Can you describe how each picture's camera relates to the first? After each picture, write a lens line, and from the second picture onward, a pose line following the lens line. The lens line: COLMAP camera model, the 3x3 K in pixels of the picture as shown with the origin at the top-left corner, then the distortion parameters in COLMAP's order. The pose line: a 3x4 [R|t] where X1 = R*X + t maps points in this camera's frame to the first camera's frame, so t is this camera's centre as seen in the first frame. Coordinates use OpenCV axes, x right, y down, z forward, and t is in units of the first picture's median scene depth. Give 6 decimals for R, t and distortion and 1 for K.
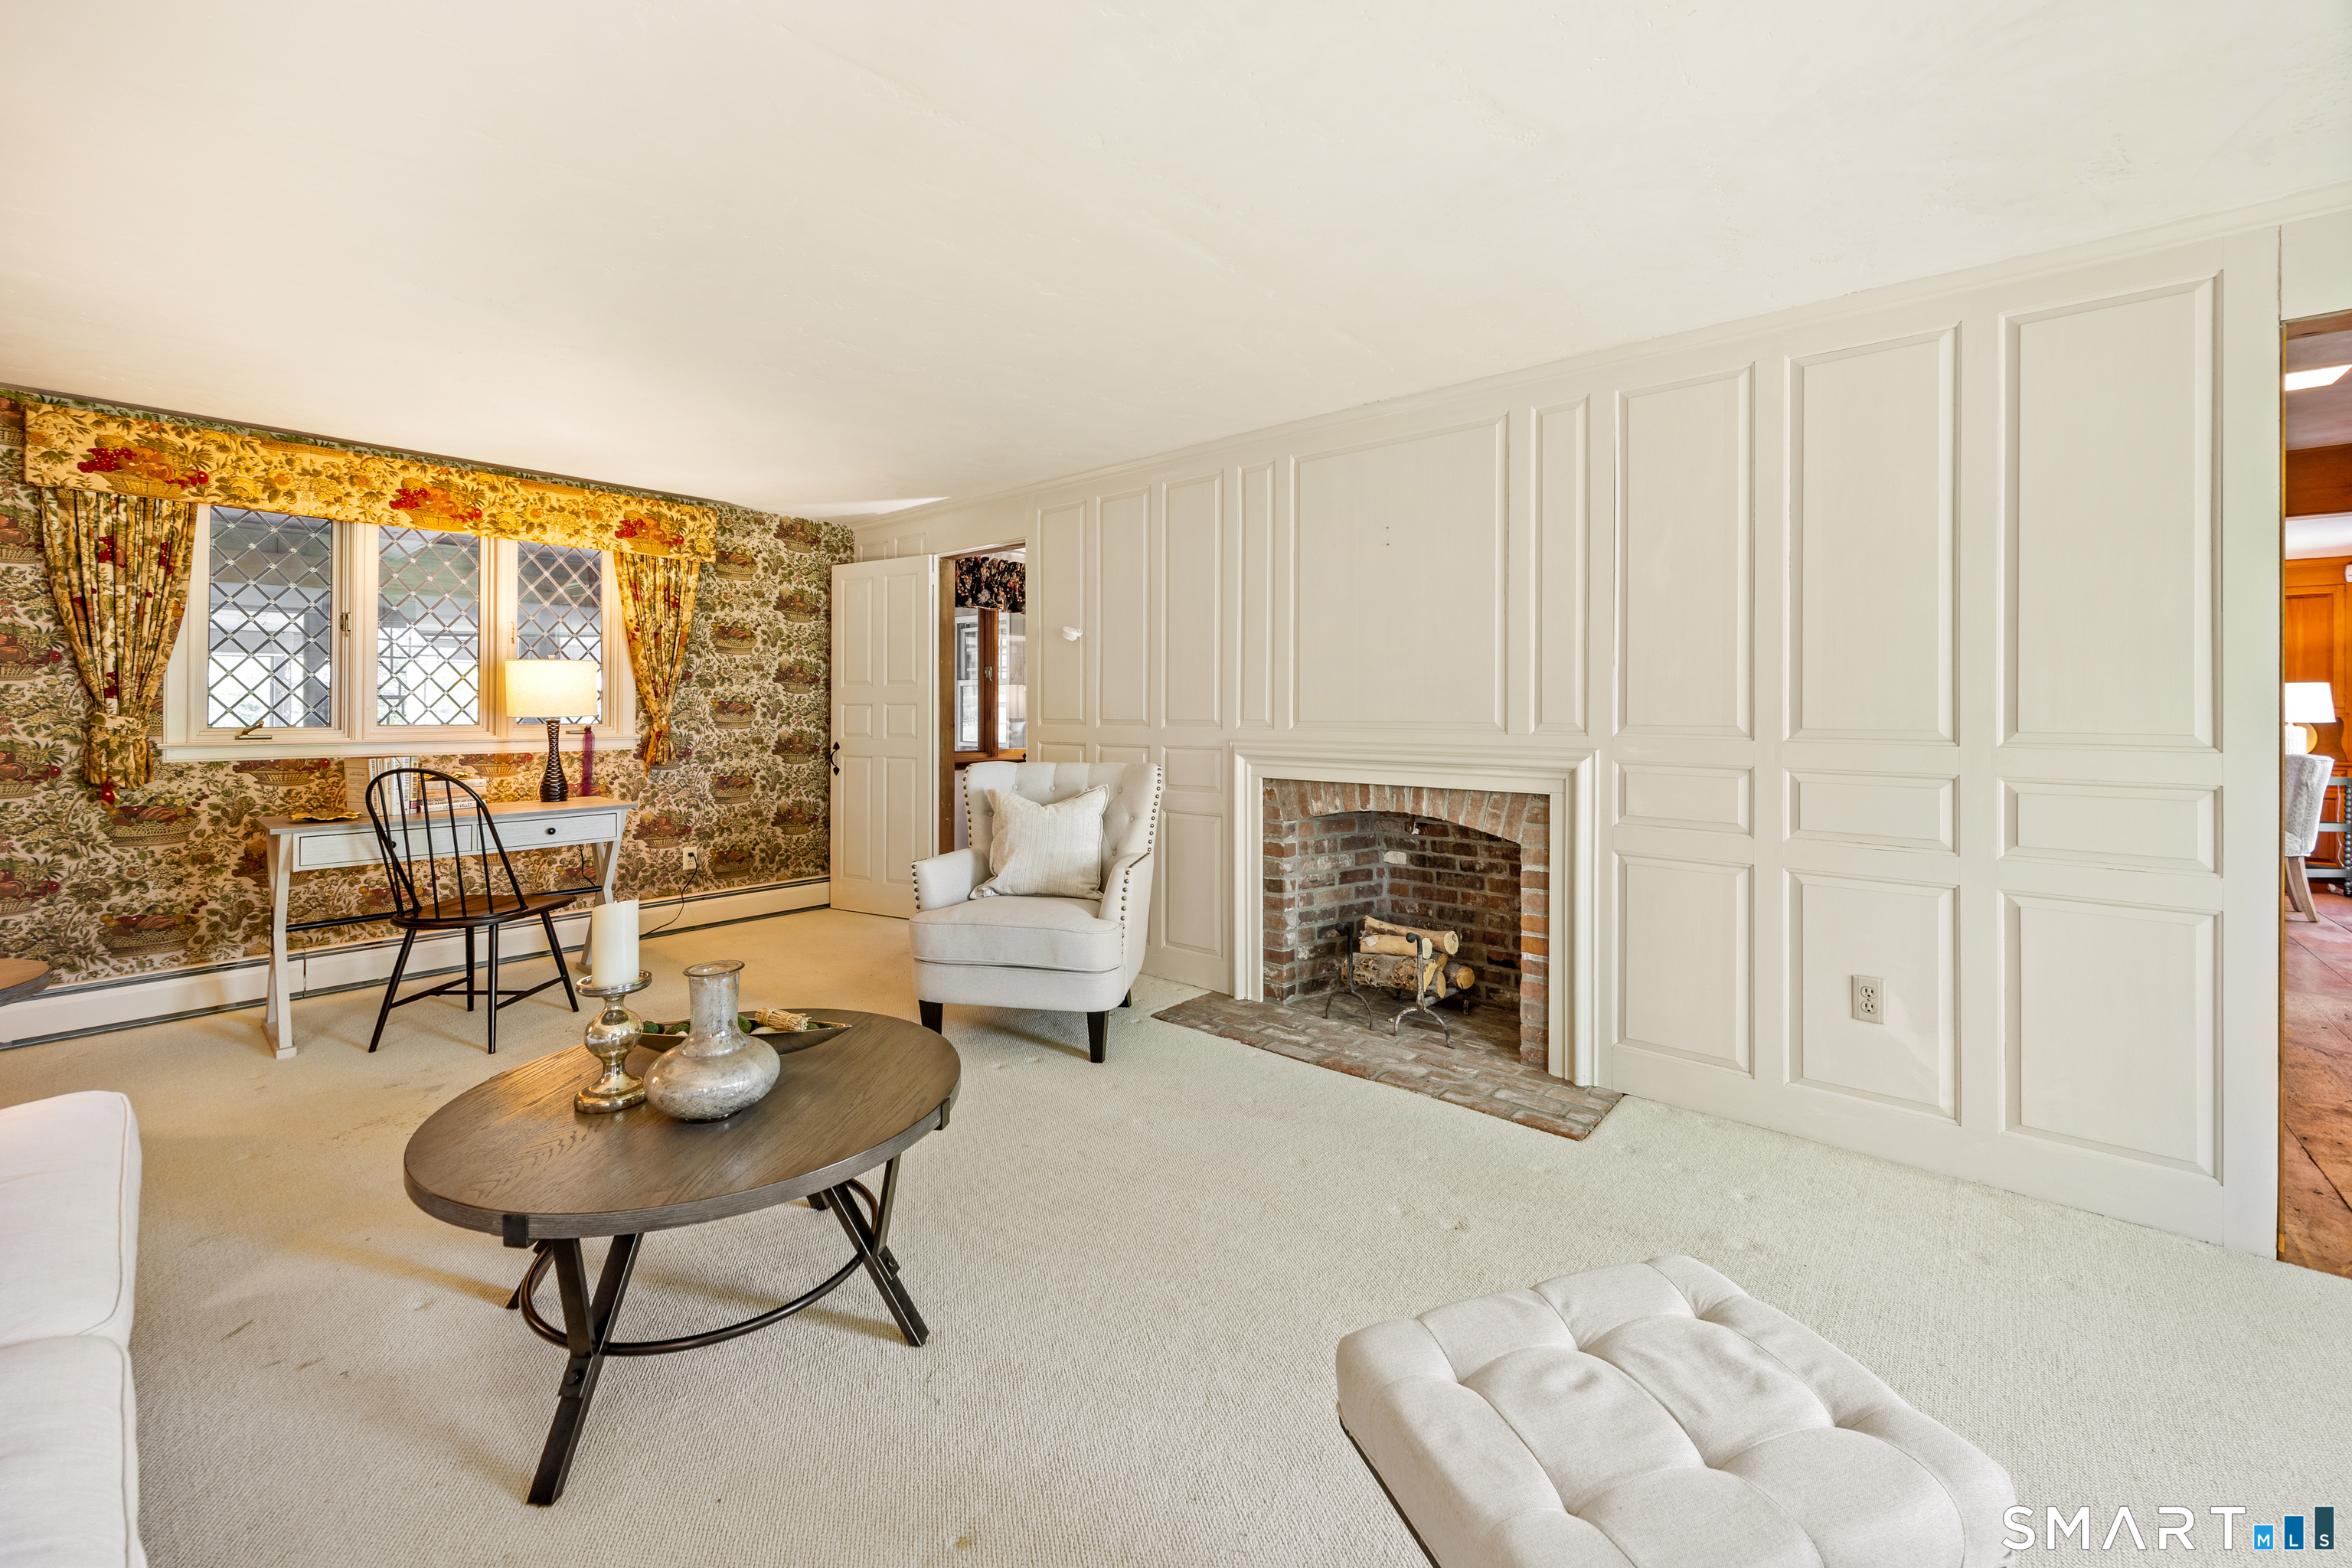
lens RADIAL K [[946.4, 0, 1180.8], [0, 946.4, 703.1], [0, 0, 1]] dist [-0.001450, -0.000406]
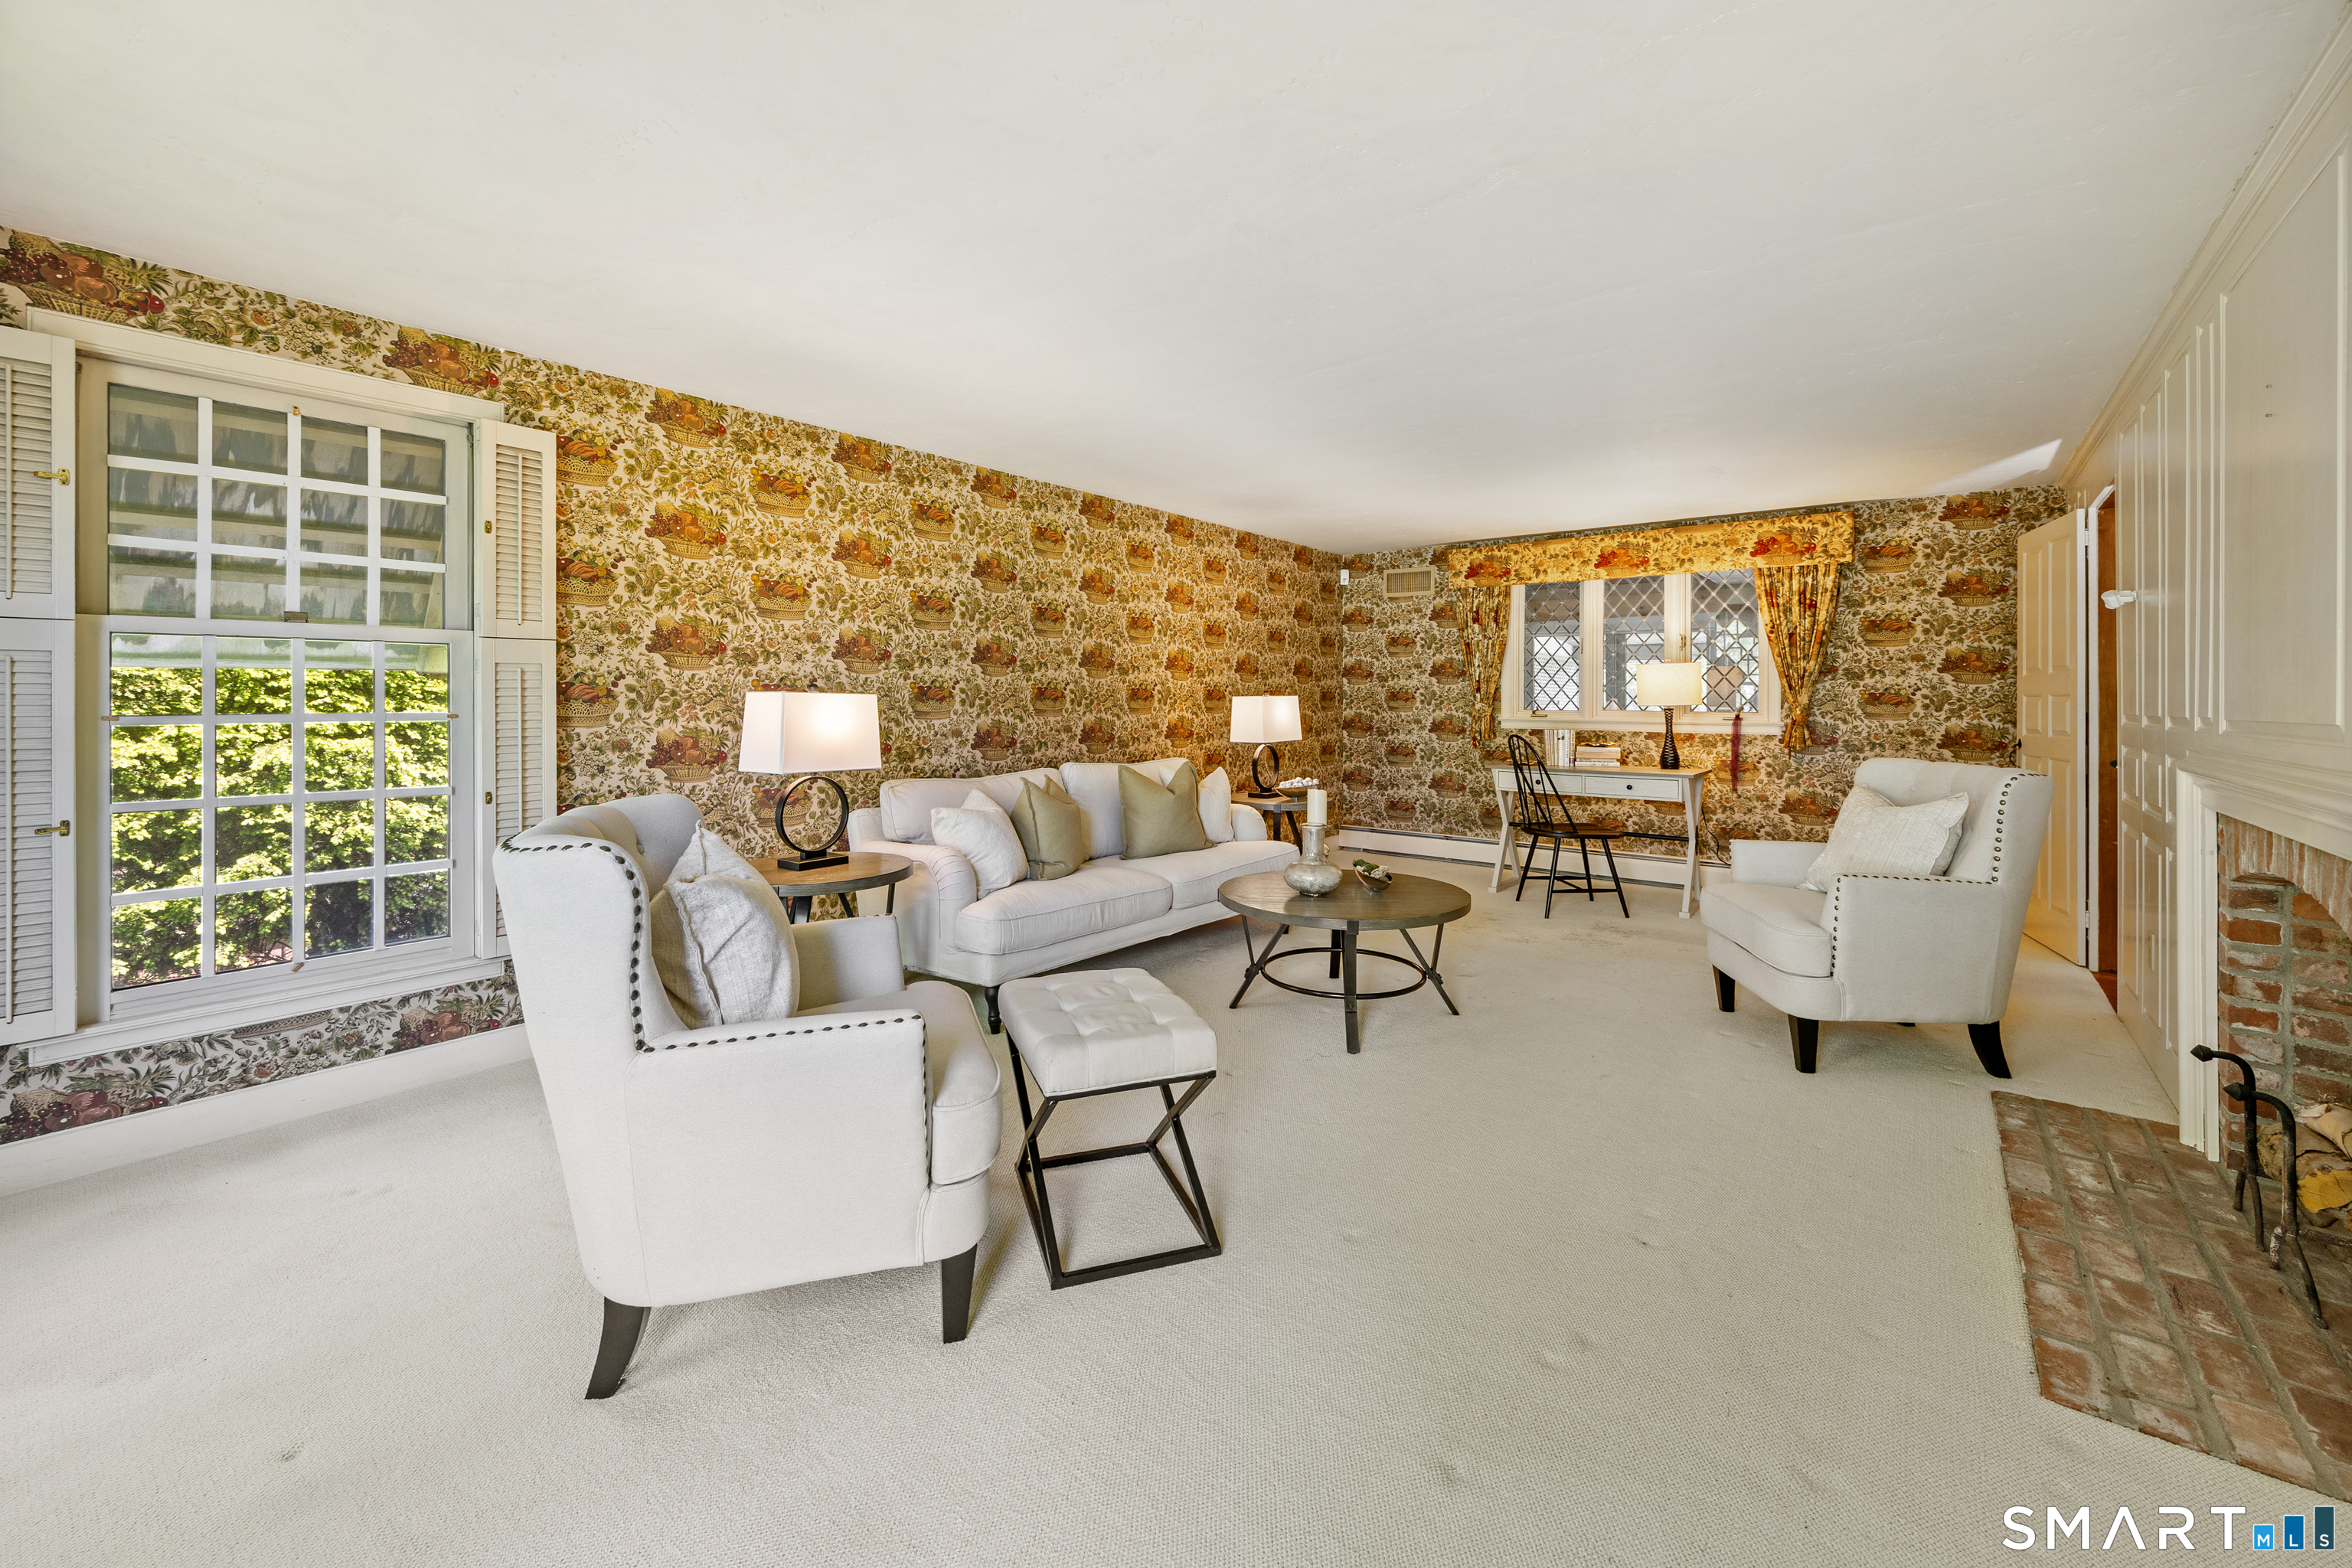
lens RADIAL K [[946.4, 0, 1180.8], [0, 946.4, 703.1], [0, 0, 1]] dist [-0.001450, -0.000406]
pose [[0.036283, 0.004928, -0.999329, 0.644543], [0.002151, 0.999985, 0.005009, 0.002811], [0.999339, -0.002331, 0.036272, 0.263362]]
